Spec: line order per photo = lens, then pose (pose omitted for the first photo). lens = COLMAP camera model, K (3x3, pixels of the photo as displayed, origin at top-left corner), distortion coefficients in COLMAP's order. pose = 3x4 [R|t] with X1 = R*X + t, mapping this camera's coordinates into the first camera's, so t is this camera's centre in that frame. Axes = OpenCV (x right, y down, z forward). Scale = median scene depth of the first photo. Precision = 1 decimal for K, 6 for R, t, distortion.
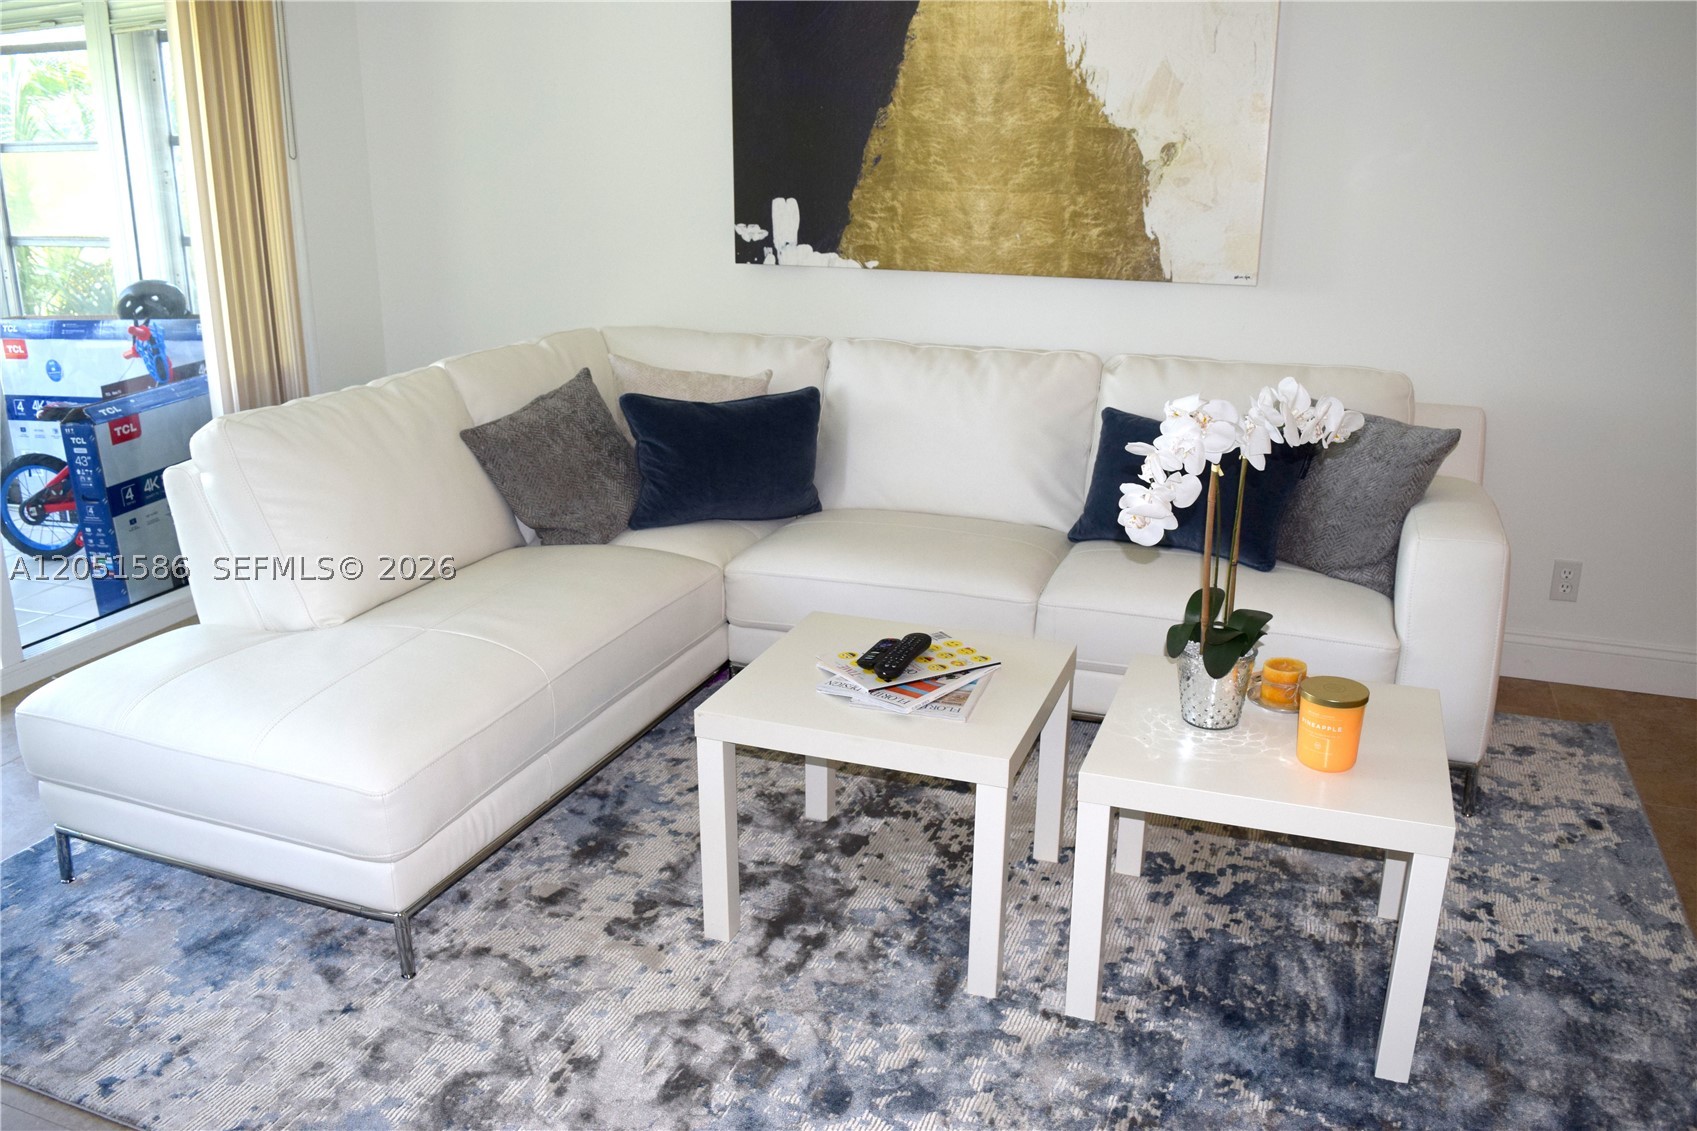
lens RADIAL K [[1346.0, 0, 844.8], [0, 1346.0, 562.5], [0, 0, 1]] dist [-0.086281, 0.005894]
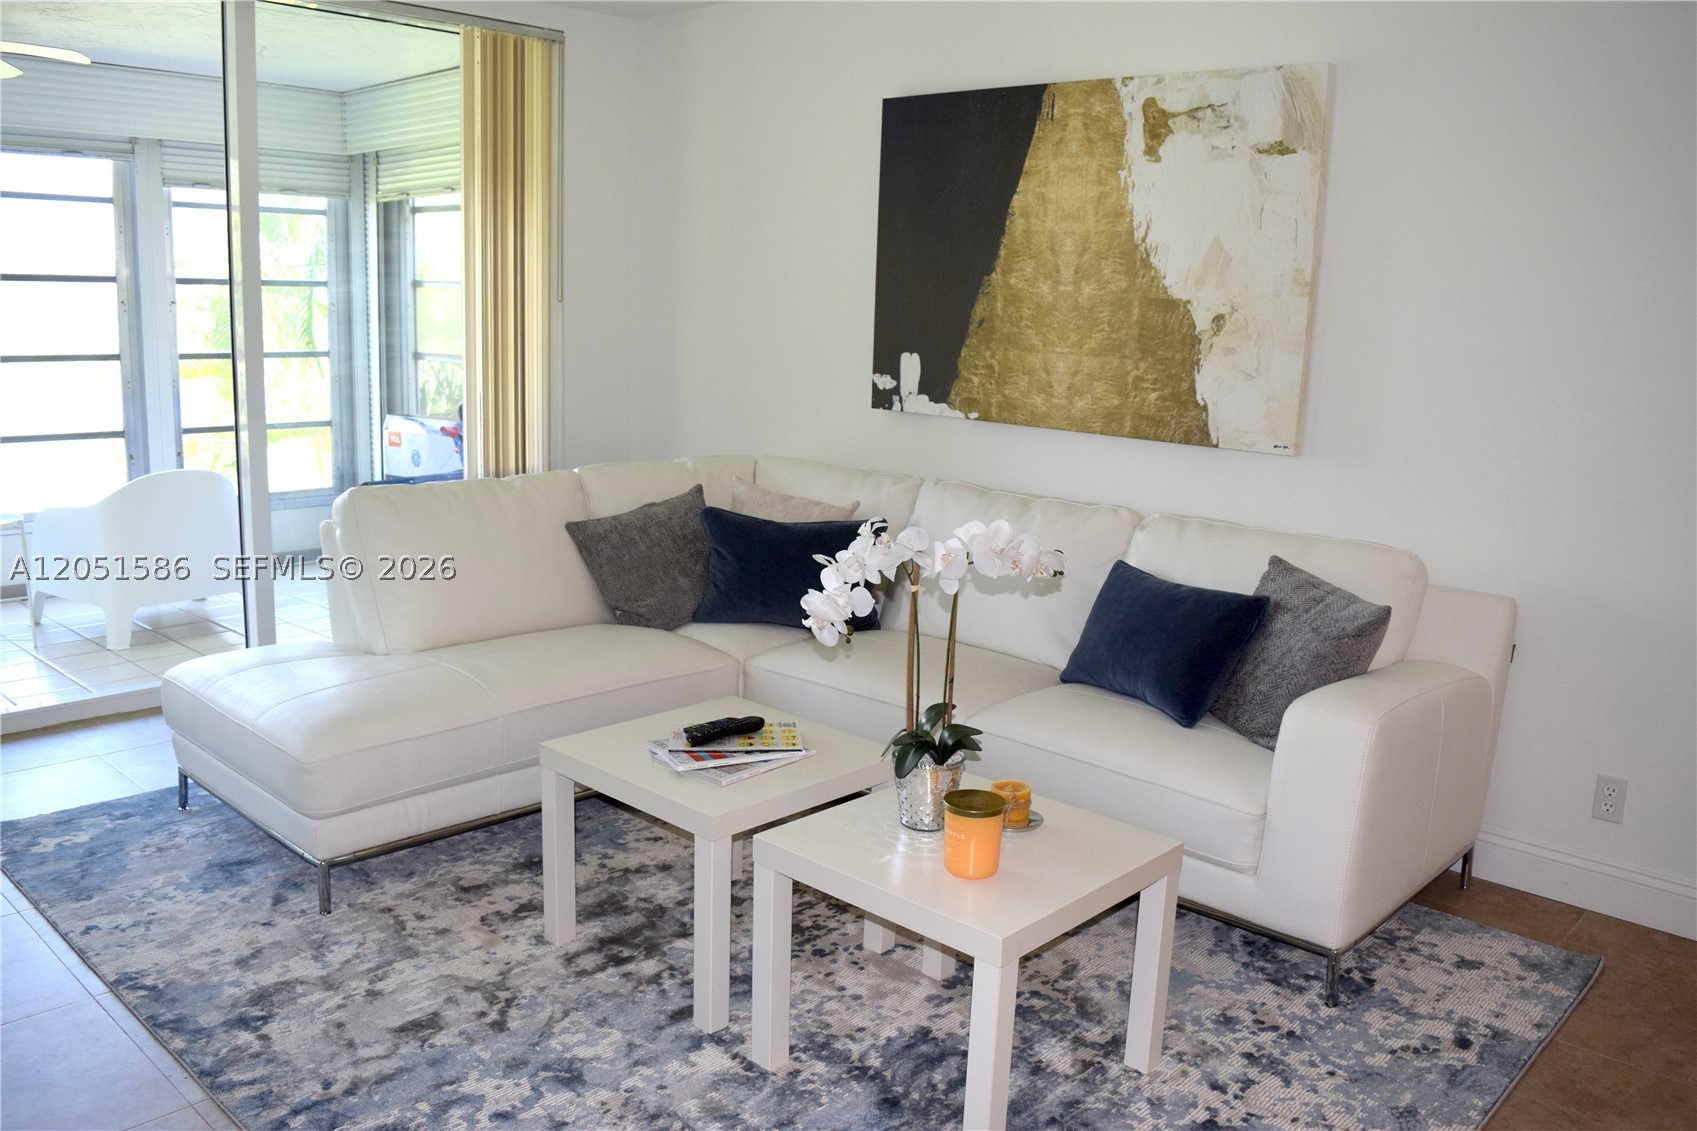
lens RADIAL K [[1346.0, 0, 854.2], [0, 1346.0, 569.3], [0, 0, 1]] dist [-0.086281, 0.005894]
pose [[0.922964, 0.103192, -0.370796, 0.384544], [-0.144649, 0.985763, -0.085715, 0.010375], [0.356672, 0.132747, 0.924750, -0.036401]]
